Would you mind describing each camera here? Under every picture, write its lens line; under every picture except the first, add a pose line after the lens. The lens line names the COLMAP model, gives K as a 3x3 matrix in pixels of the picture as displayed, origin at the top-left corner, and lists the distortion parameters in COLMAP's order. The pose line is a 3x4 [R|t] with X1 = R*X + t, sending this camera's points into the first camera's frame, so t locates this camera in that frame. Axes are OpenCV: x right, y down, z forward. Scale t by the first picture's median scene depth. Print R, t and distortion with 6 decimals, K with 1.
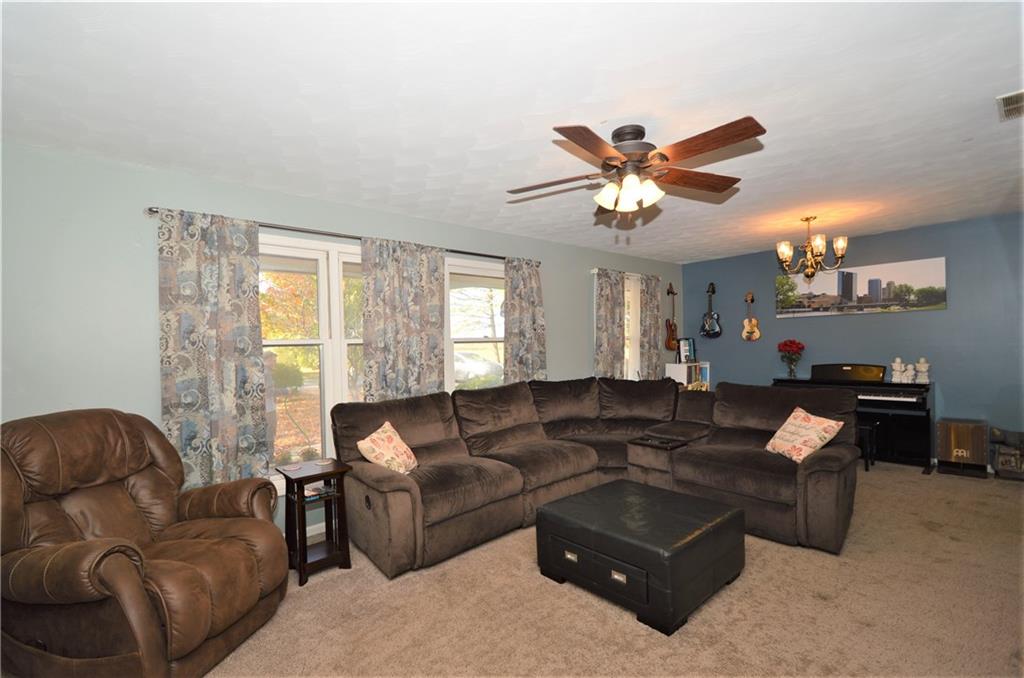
lens RADIAL K [[461.5, 0, 493.6], [0, 461.5, 345.5], [0, 0, 1]] dist [0.003852, -0.009100]
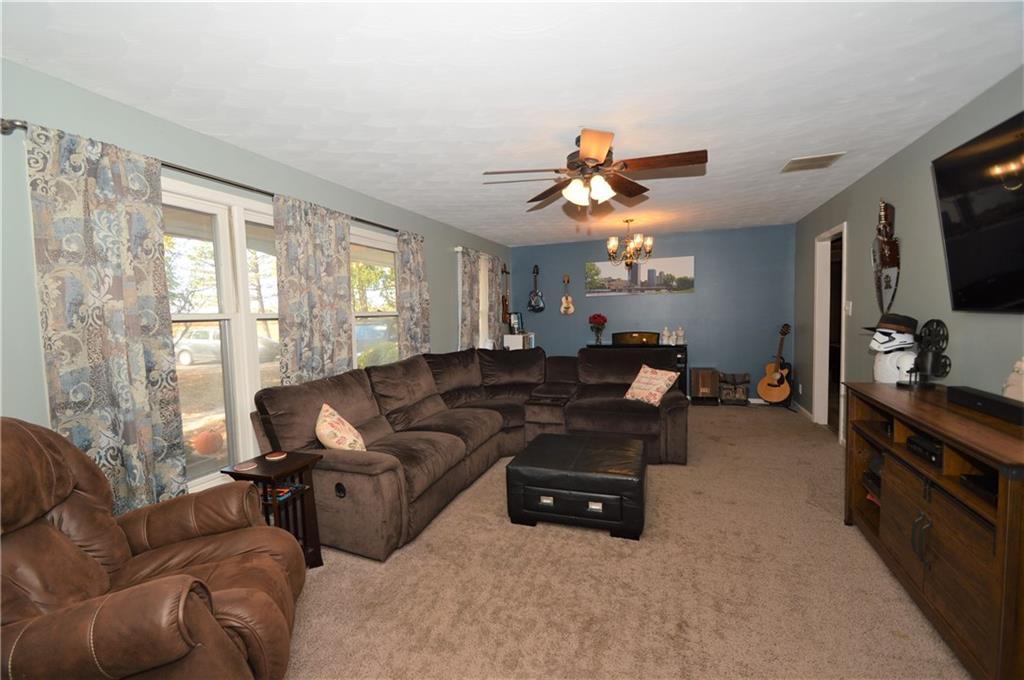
lens RADIAL K [[459.4, 0, 493.5], [0, 459.4, 341.4], [0, 0, 1]] dist [0.003628, -0.011775]
pose [[0.875327, -0.029205, 0.482649, -0.334277], [0.006592, 0.998802, 0.048483, -0.000546], [-0.483487, -0.039257, 0.874471, 0.045881]]
